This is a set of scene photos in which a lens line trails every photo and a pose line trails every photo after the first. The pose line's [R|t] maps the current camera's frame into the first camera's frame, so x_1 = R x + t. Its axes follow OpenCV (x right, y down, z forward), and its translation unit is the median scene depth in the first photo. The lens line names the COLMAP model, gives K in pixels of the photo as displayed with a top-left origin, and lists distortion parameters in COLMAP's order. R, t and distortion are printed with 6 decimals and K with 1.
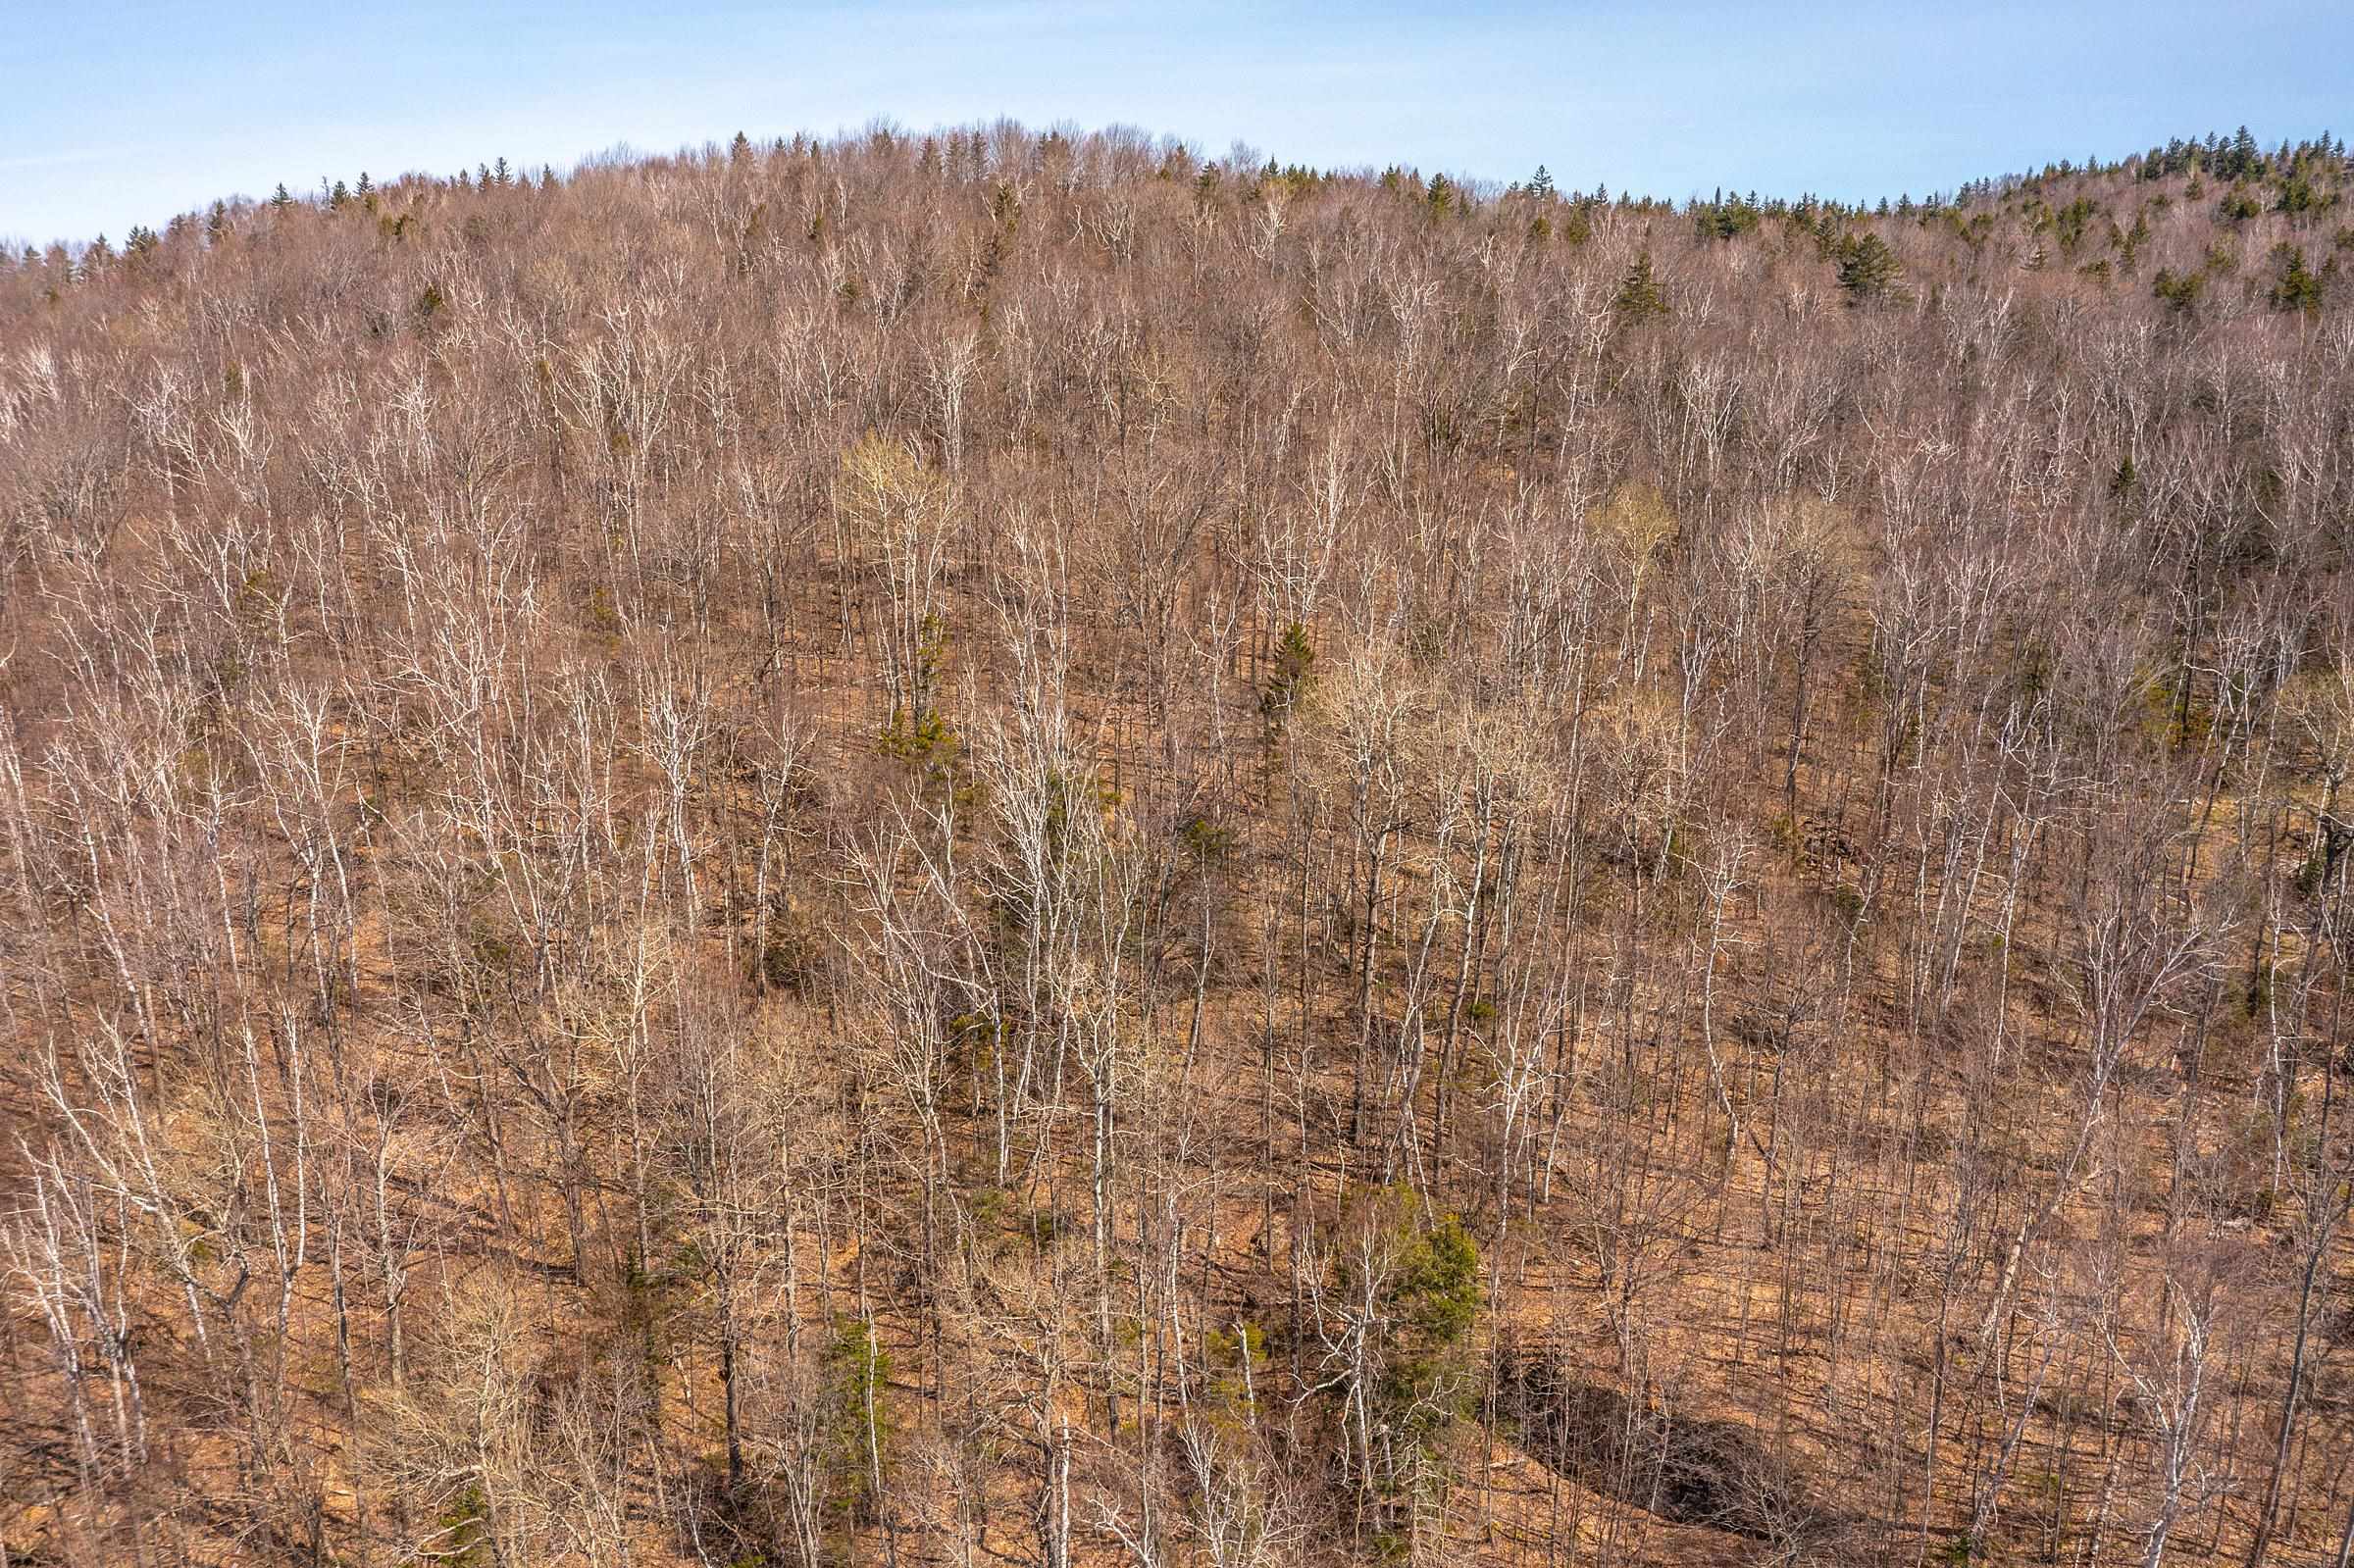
lens RADIAL K [[1841.4, 0, 1177.0], [0, 1841.4, 784.0], [0, 0, 1]] dist [-0.009854, -0.004481]
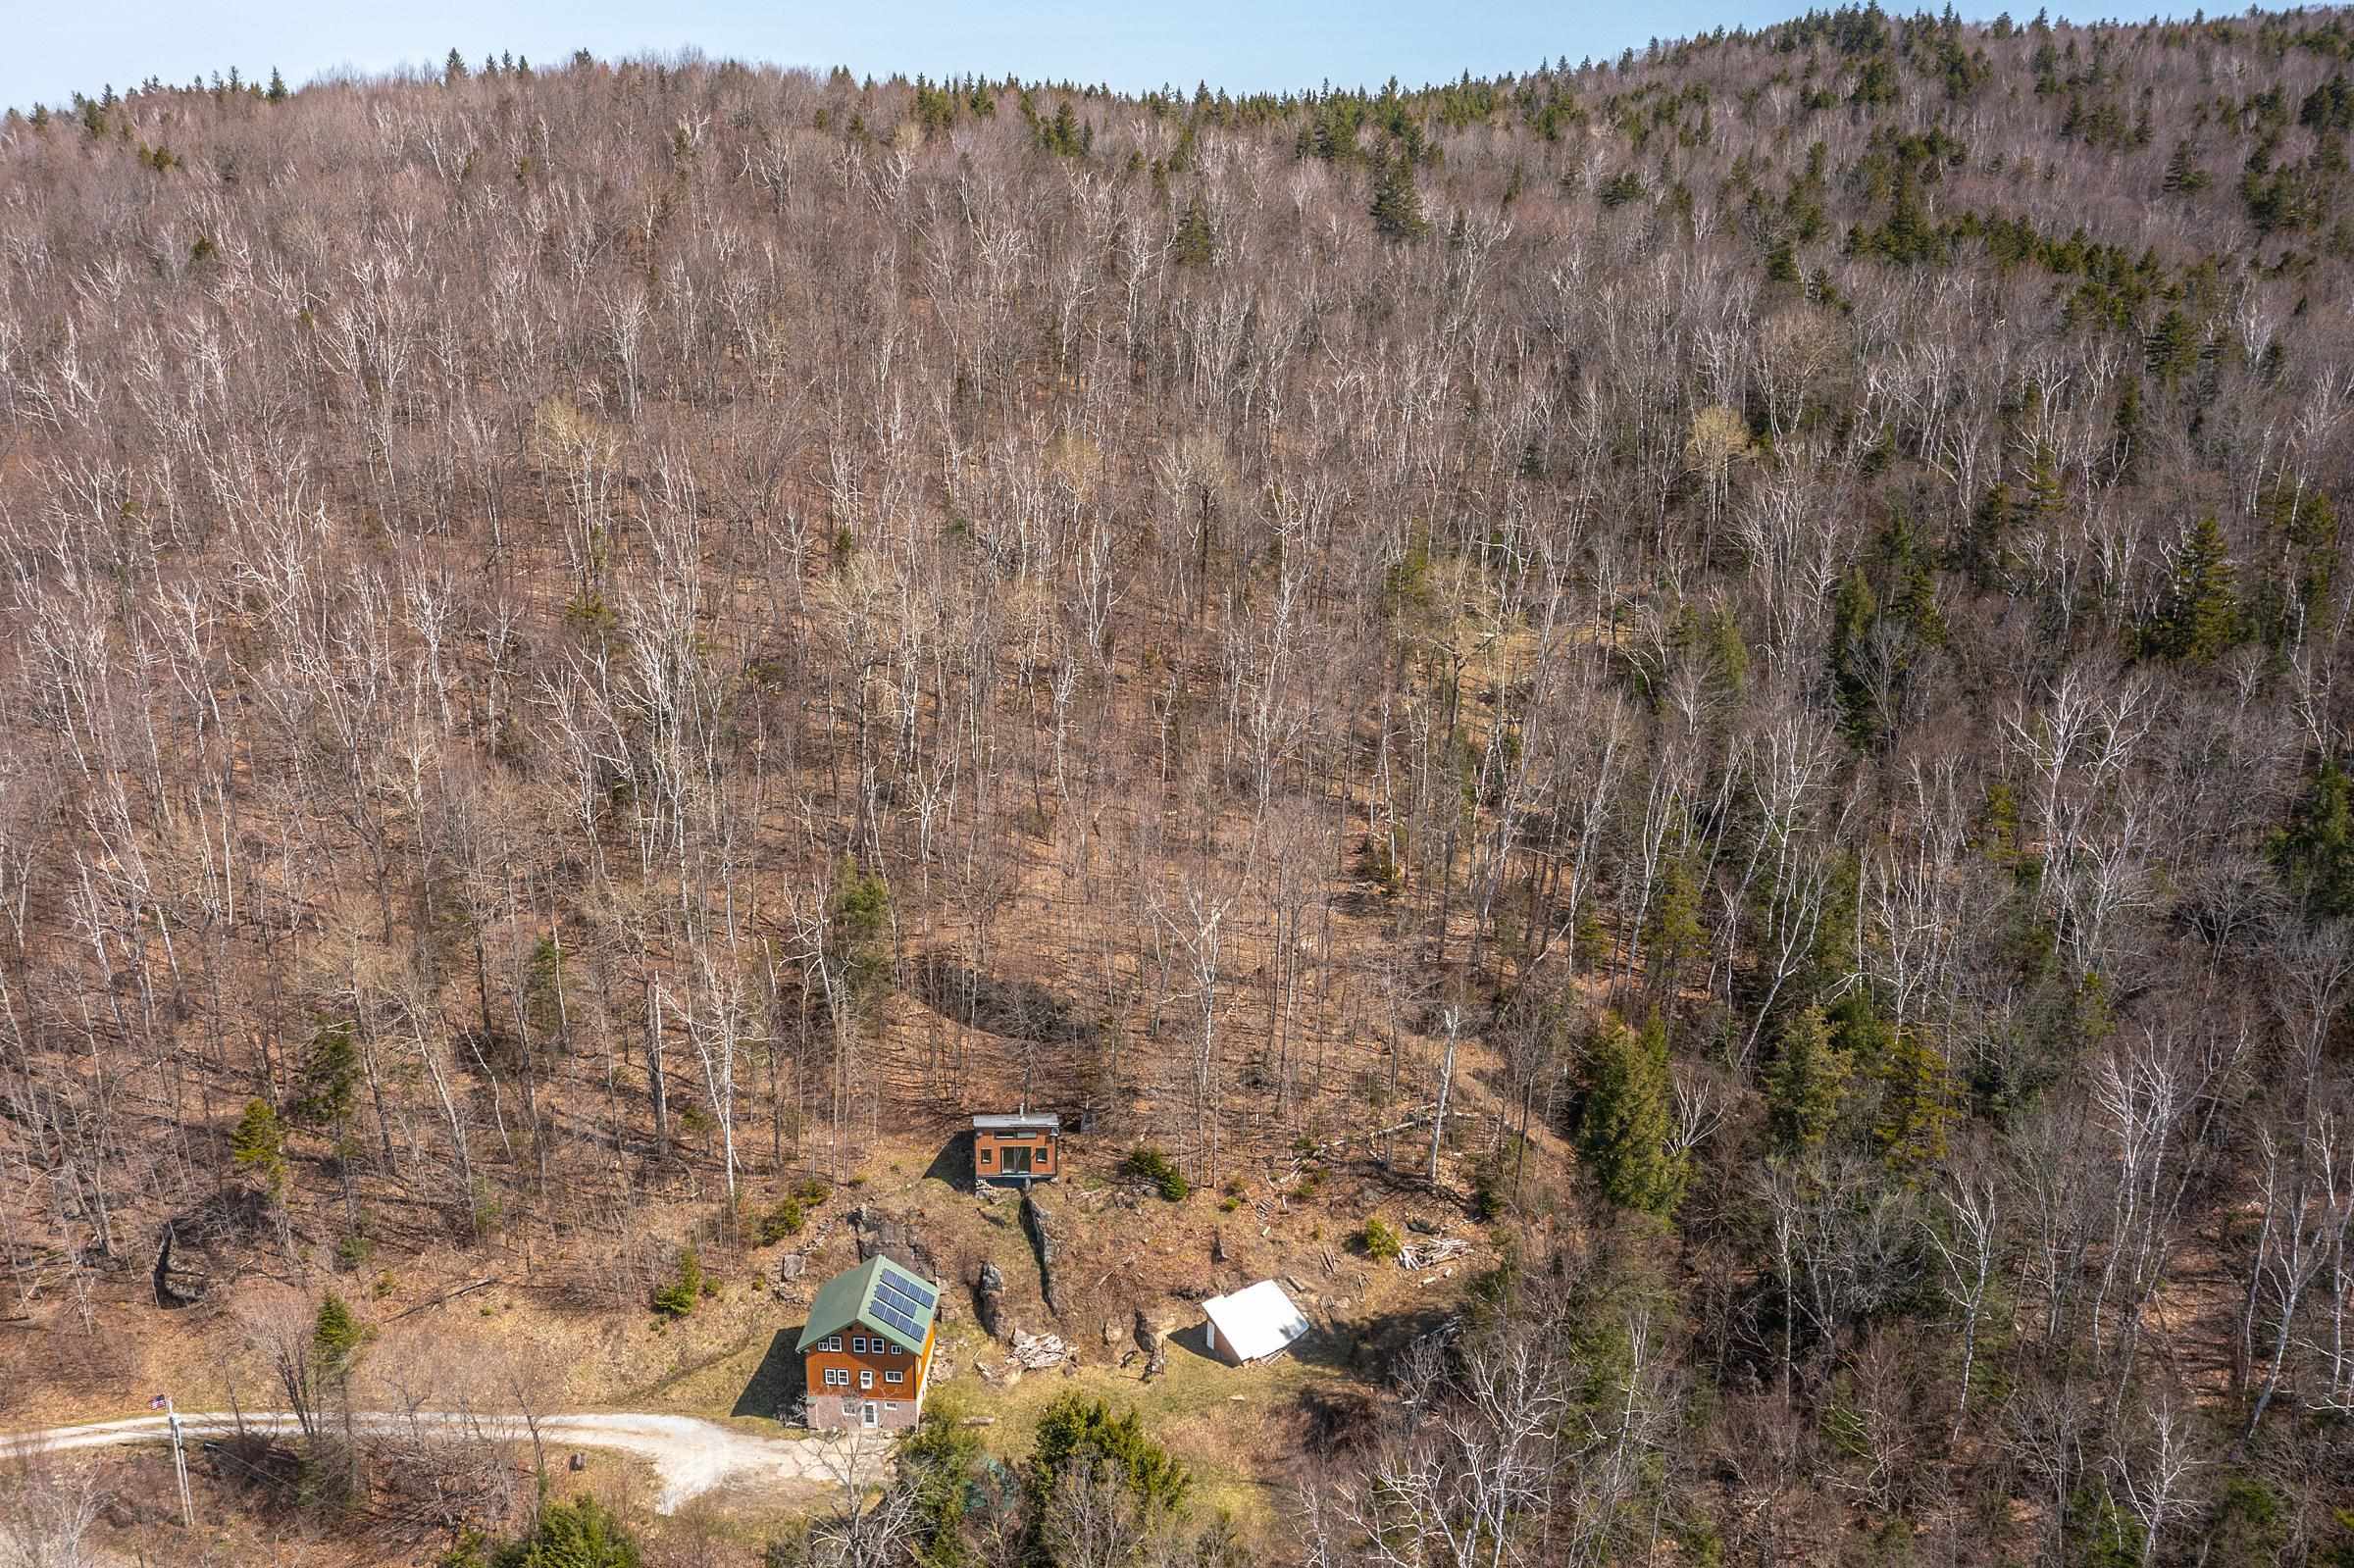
lens RADIAL K [[1947.2, 0, 1097.8], [0, 1947.2, 835.1], [0, 0, 1]] dist [-0.009743, 0.009503]
pose [[0.997618, -0.023895, 0.064715, 0.116229], [0.016714, 0.993867, 0.109307, -0.006096], [-0.066930, -0.107965, 0.991899, -0.445979]]
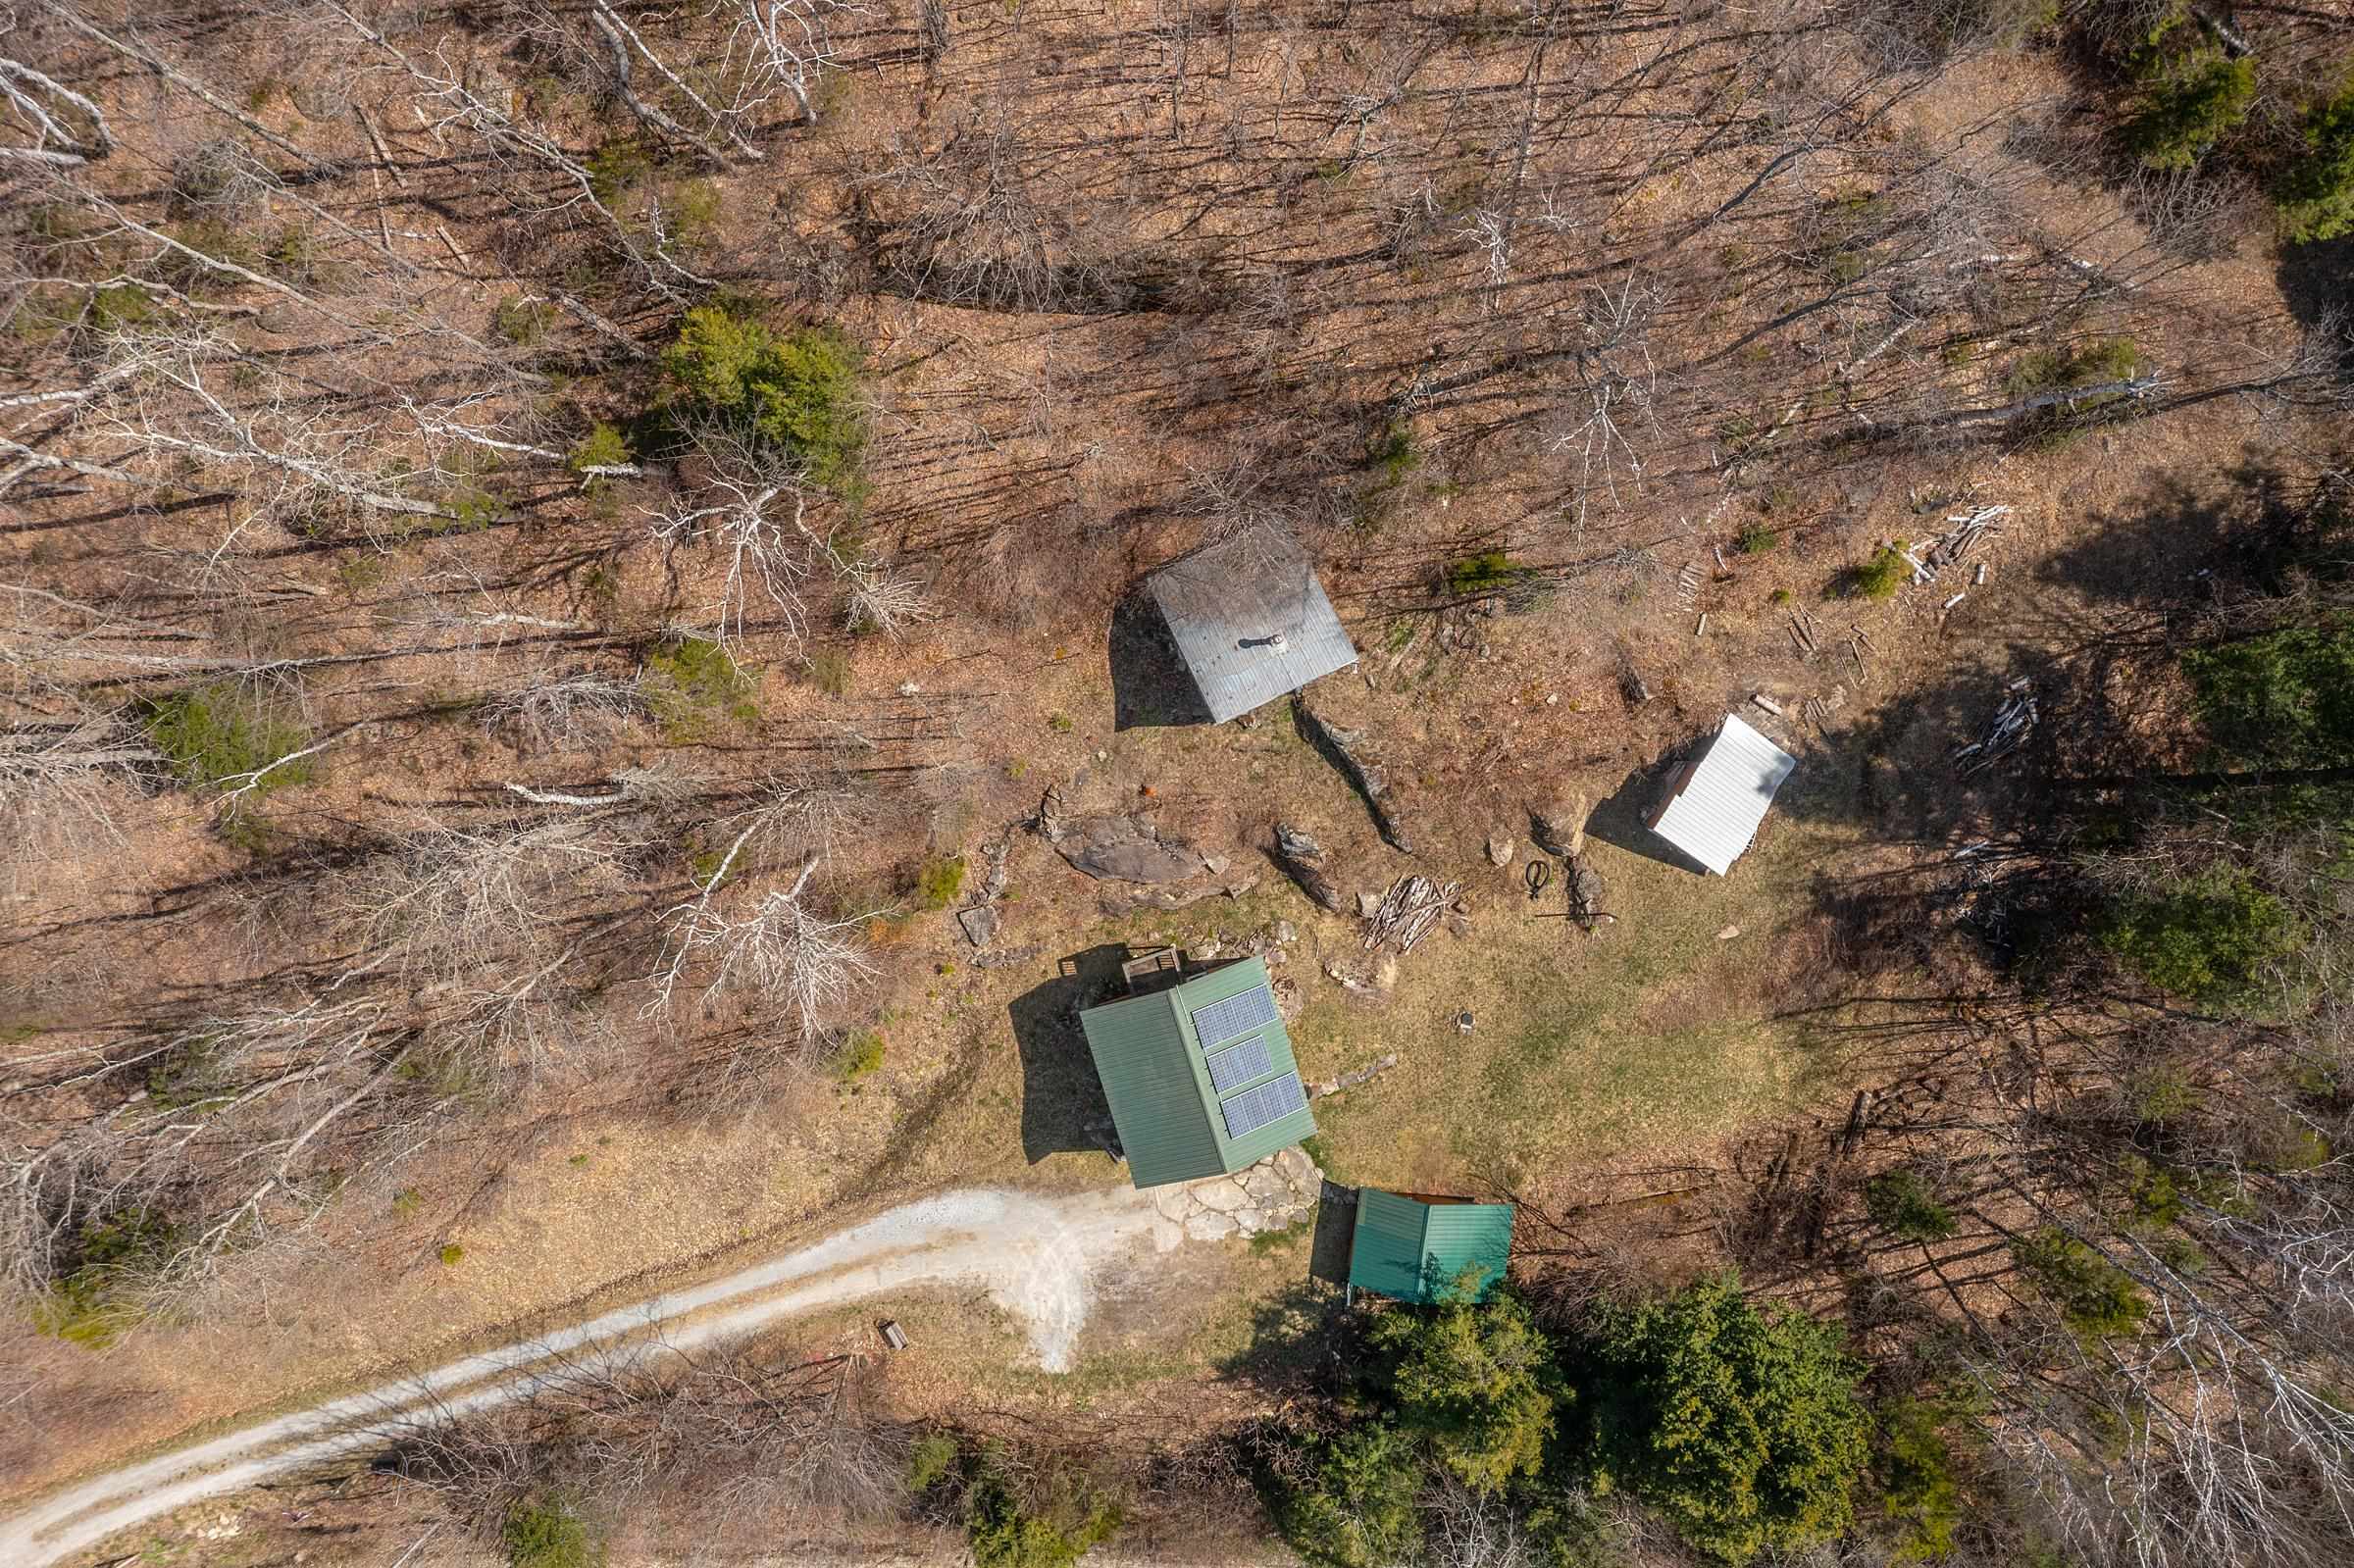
lens RADIAL K [[1841.4, 0, 1177.0], [0, 1841.4, 784.0], [0, 0, 1]] dist [-0.009854, -0.004481]
pose [[0.898268, -0.439274, -0.012361, 0.104789], [0.109543, 0.196586, 0.974348, -0.211411], [-0.425575, -0.876580, 0.224707, 0.272905]]
